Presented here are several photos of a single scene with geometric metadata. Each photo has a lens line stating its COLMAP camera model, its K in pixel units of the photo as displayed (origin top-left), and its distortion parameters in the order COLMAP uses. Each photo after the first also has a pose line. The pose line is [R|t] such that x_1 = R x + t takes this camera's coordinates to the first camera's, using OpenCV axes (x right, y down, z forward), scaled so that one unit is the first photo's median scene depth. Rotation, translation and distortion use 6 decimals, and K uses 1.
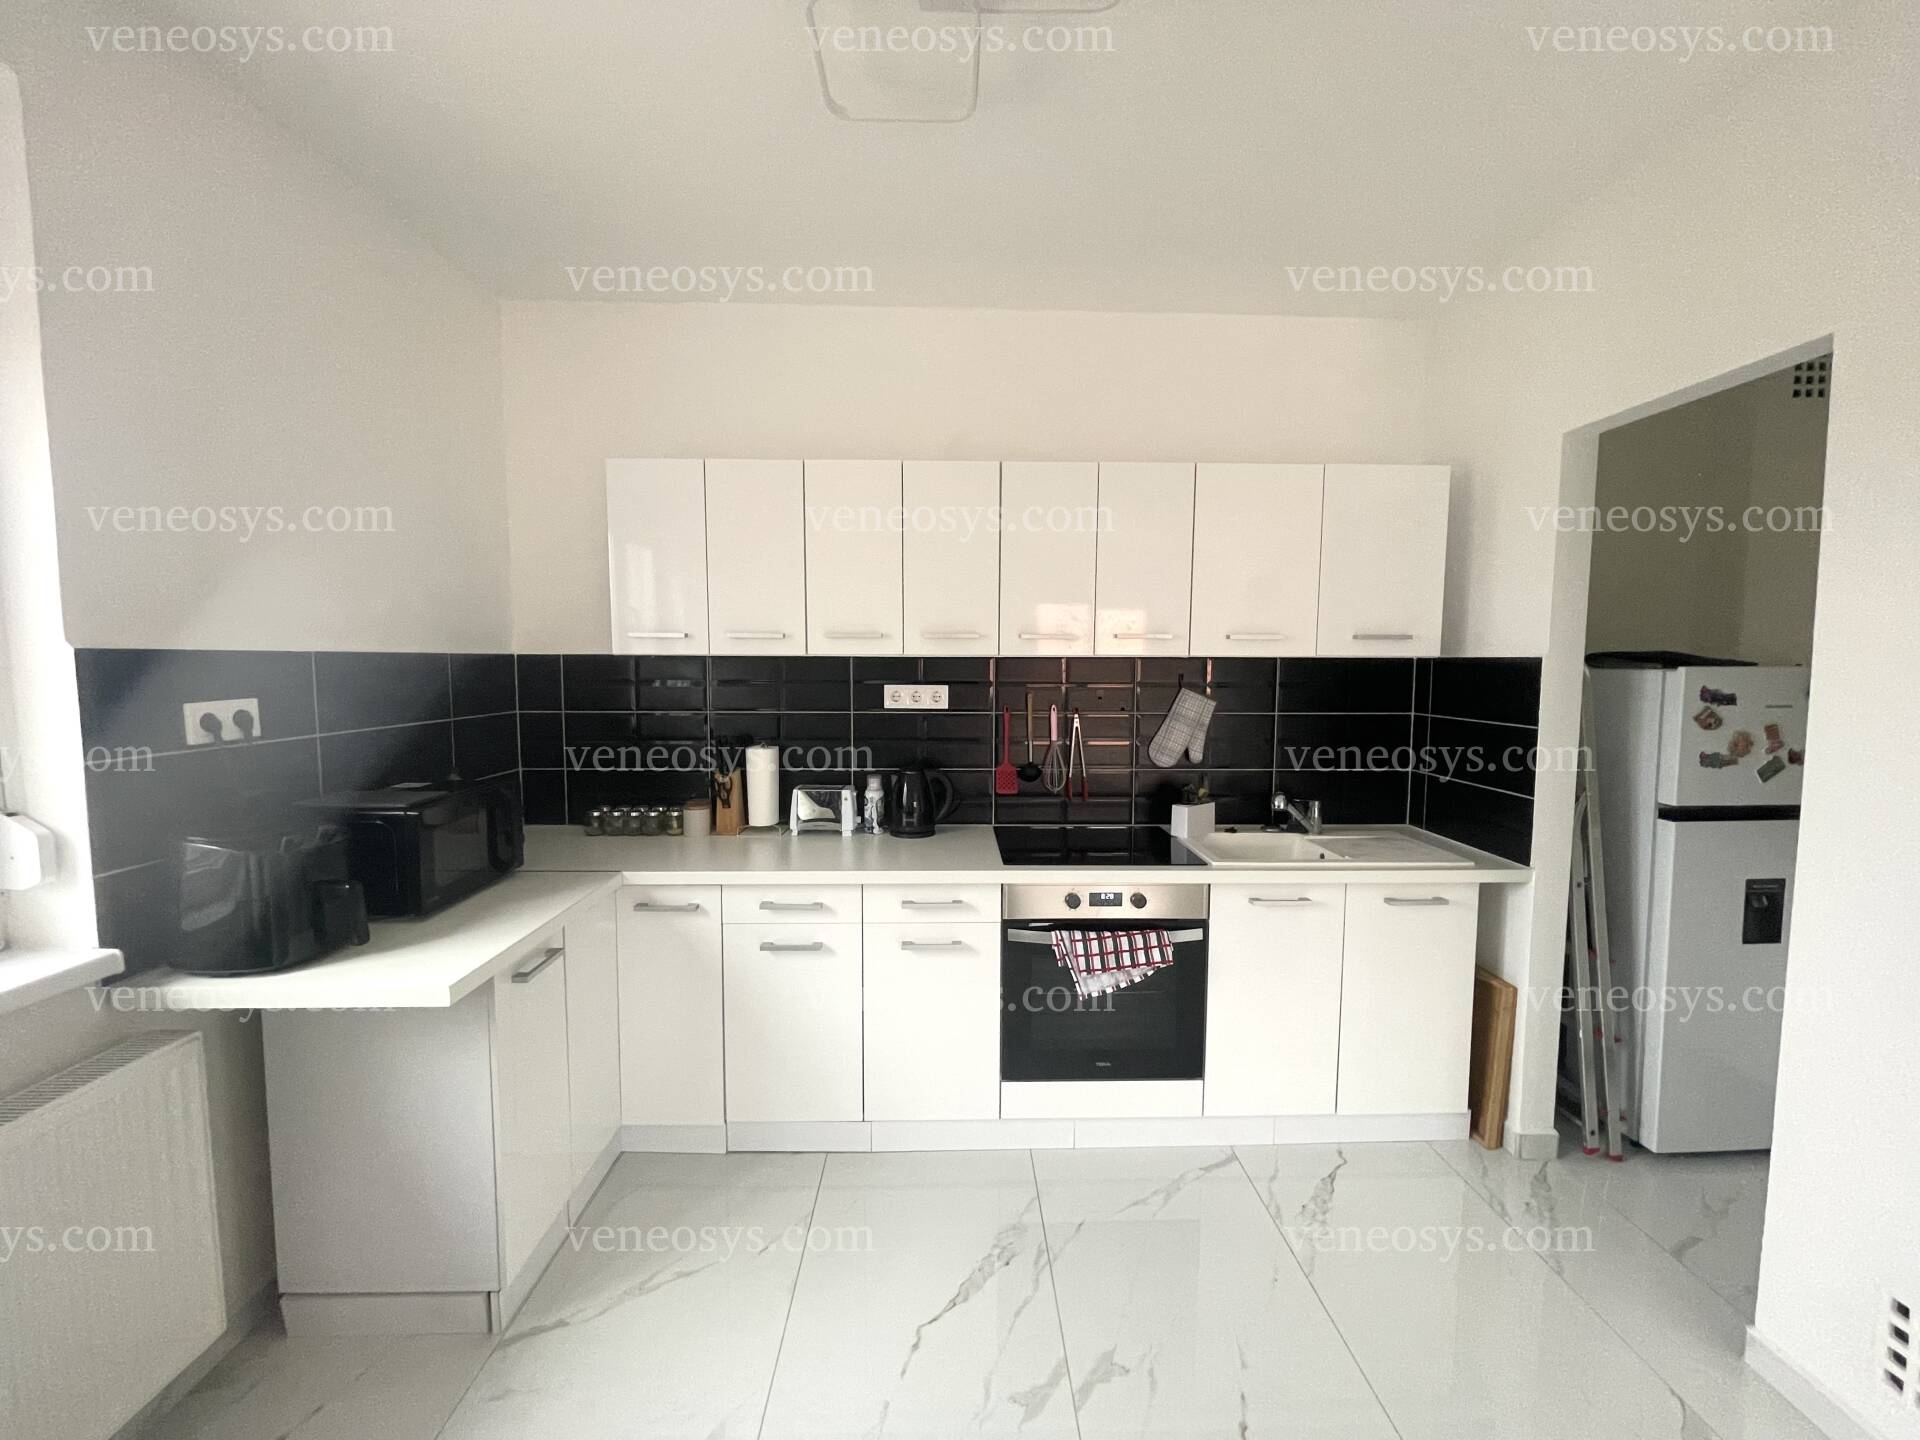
lens RADIAL K [[774.8, 0, 956.0], [0, 774.8, 720.4], [0, 0, 1]] dist [-0.002546, 0.000753]
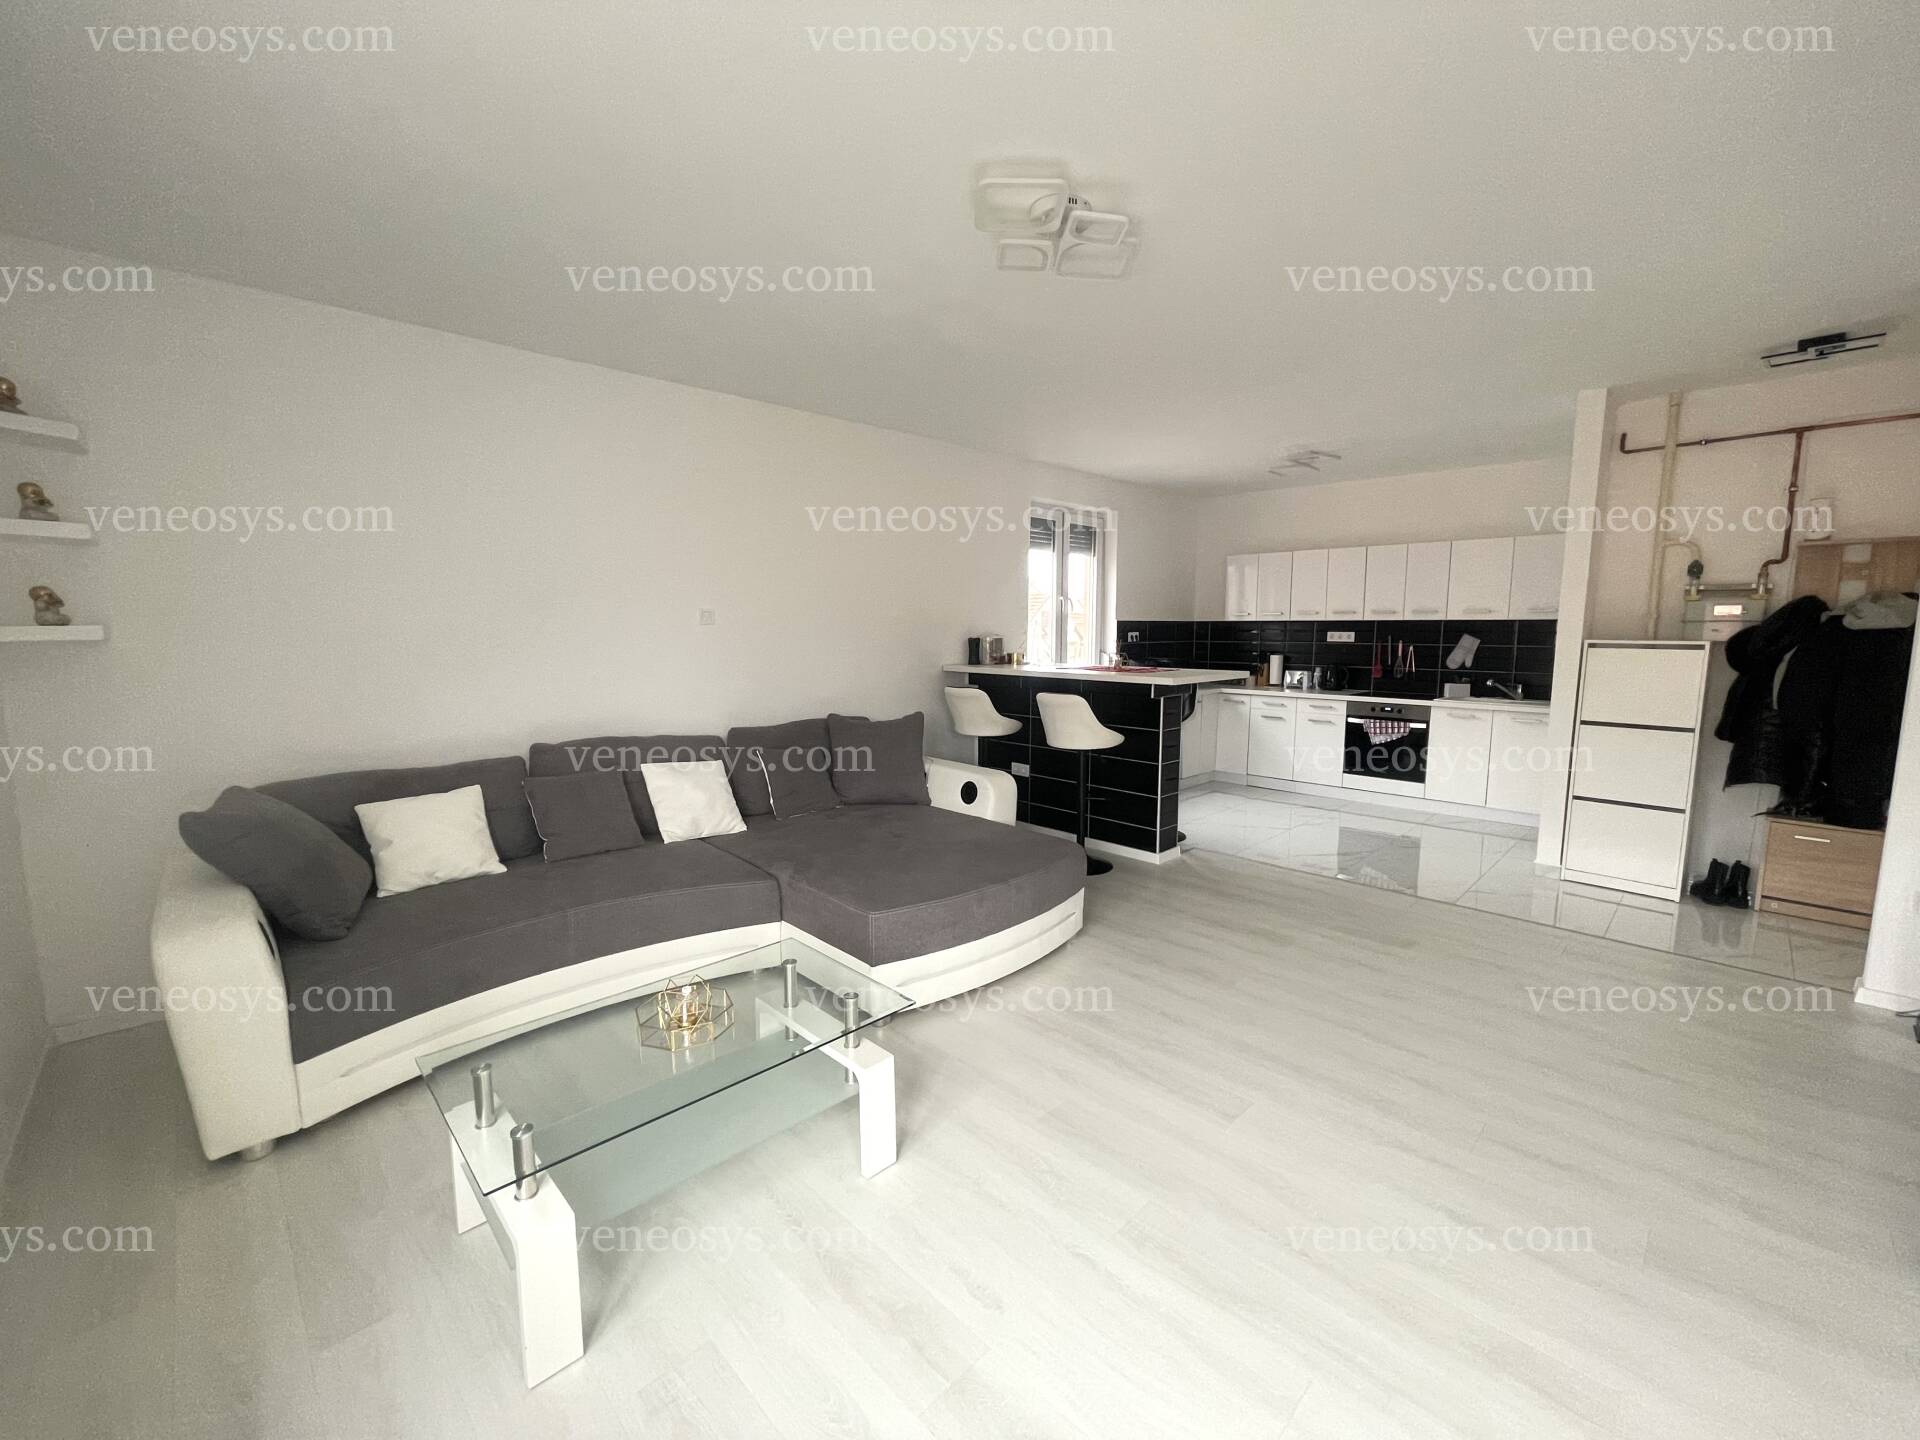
lens RADIAL K [[774.8, 0, 964.9], [0, 774.8, 710.9], [0, 0, 1]] dist [-0.002546, 0.000753]
pose [[0.691180, 0.074774, -0.718804, 0.992700], [-0.052763, 0.997200, 0.053000, 0.149422], [0.720754, 0.001294, 0.693190, -1.720670]]
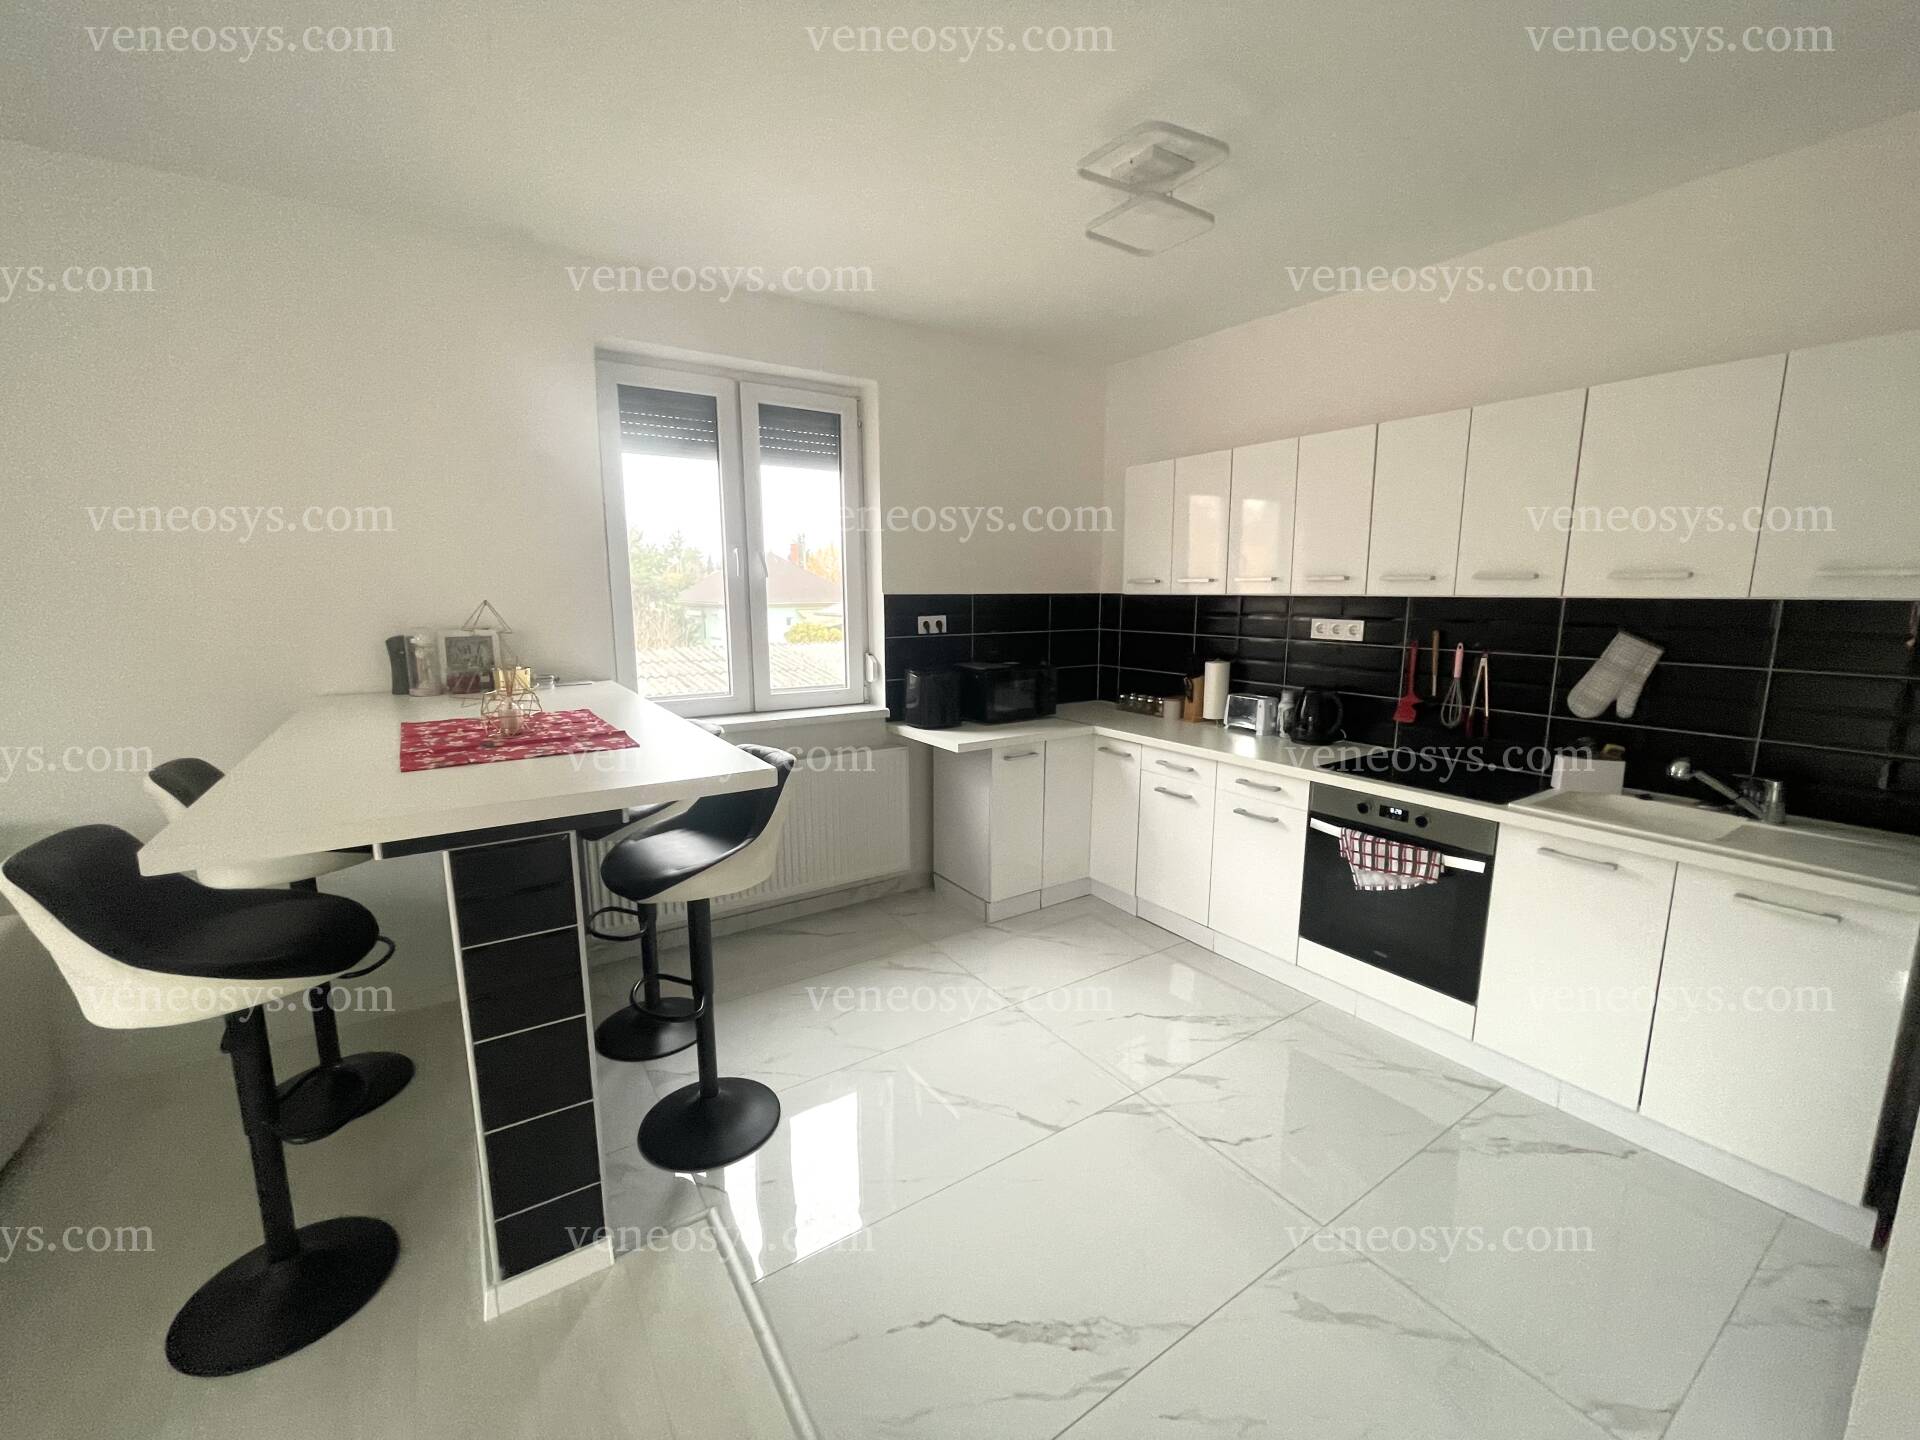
lens RADIAL K [[774.8, 0, 961.1], [0, 774.8, 719.3], [0, 0, 1]] dist [-0.002546, 0.000753]
pose [[0.540342, 0.135331, -0.830492, 0.685006], [-0.062593, 0.990712, 0.120714, -0.002075], [0.839114, -0.013244, 0.543794, -0.129292]]
